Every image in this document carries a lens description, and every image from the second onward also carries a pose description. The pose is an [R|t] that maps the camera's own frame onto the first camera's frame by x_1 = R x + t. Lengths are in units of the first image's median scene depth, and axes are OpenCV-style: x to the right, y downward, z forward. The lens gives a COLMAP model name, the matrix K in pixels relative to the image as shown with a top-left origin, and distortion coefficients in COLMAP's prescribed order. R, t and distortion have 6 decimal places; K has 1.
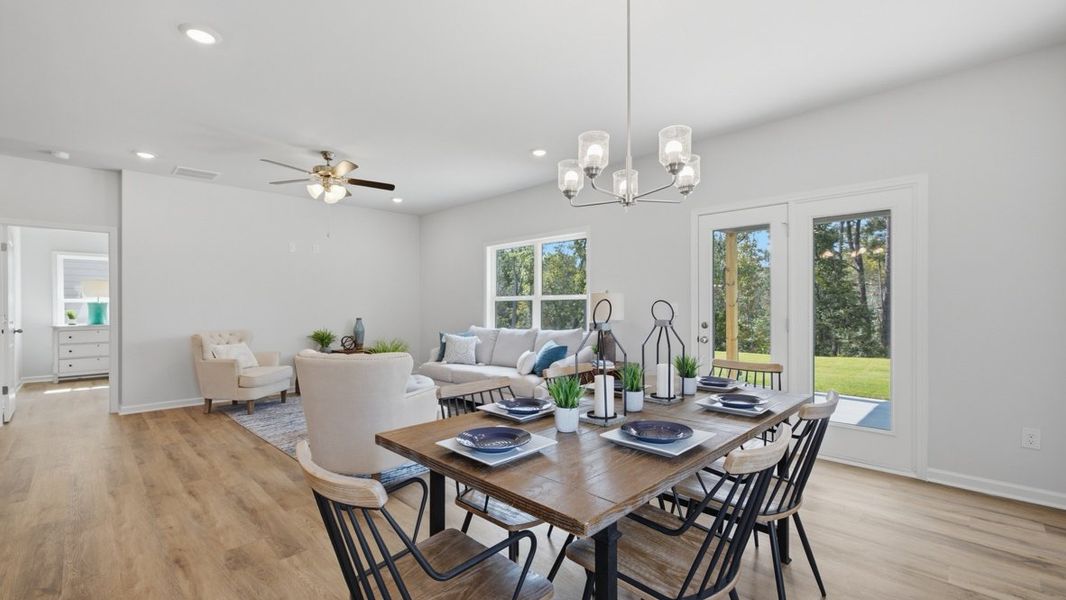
lens RADIAL K [[445.6, 0, 531.3], [0, 445.6, 304.6], [0, 0, 1]] dist [0.005972, -0.000918]
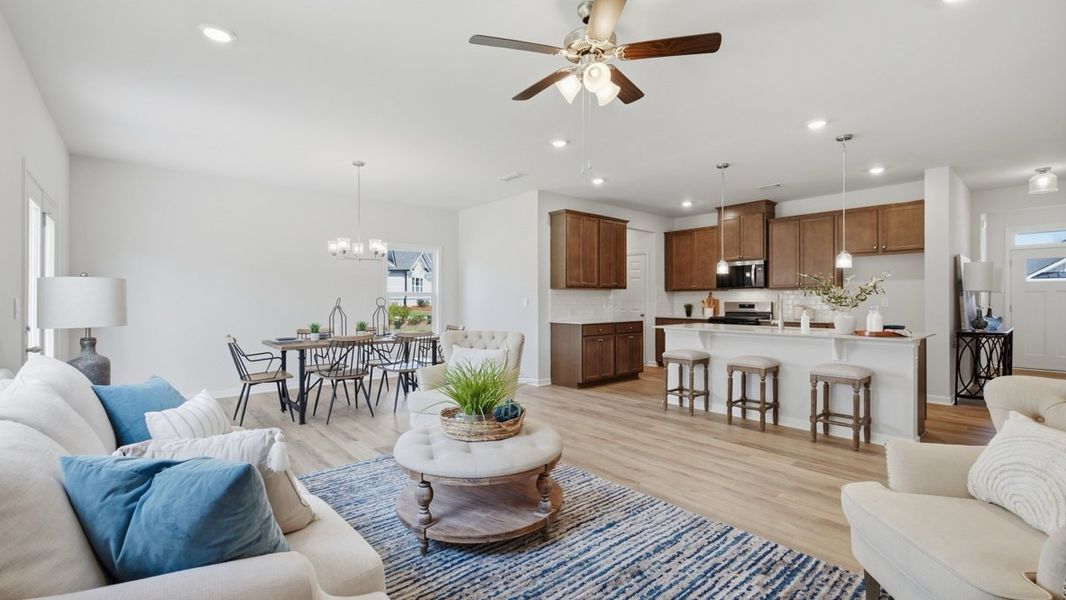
lens RADIAL K [[452.0, 0, 530.4], [0, 452.0, 299.2], [0, 0, 1]] dist [0.003424, -0.000637]
pose [[-0.996388, 0.005226, 0.084756, -0.498184], [0.005048, 0.999985, -0.002313, 0.003371], [-0.084767, -0.001877, -0.996399, 1.780190]]
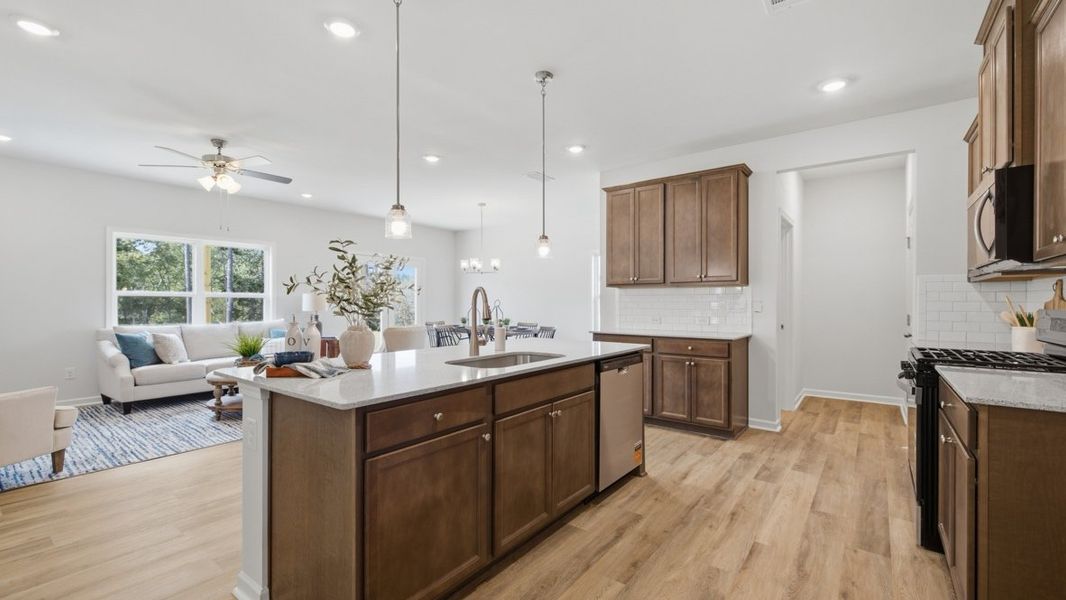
lens RADIAL K [[445.6, 0, 529.6], [0, 445.6, 300.0], [0, 0, 1]] dist [0.005972, -0.000918]
pose [[-0.121083, 0.006763, 0.992619, -1.730381], [-0.001508, 0.999974, -0.006997, 0.005187], [-0.992641, -0.002344, -0.121070, 0.526815]]
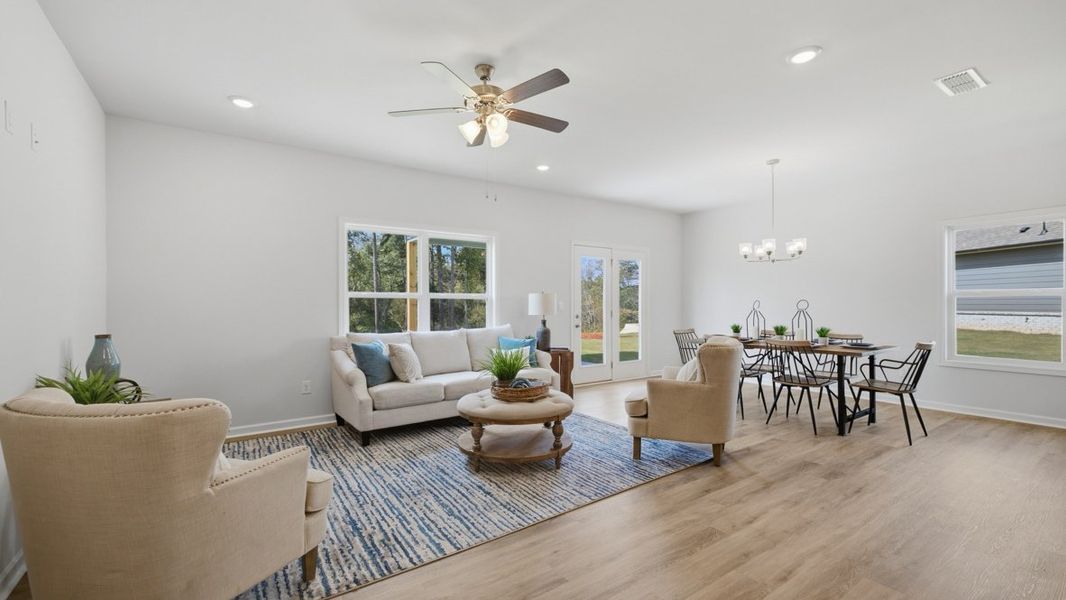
lens RADIAL K [[445.6, 0, 531.9], [0, 445.6, 300.8], [0, 0, 1]] dist [0.005972, -0.000918]
pose [[0.183904, 0.008638, 0.982906, -1.262866], [0.001349, 0.999958, -0.009040, 0.005160], [-0.982943, 0.002988, 0.183885, 0.942012]]
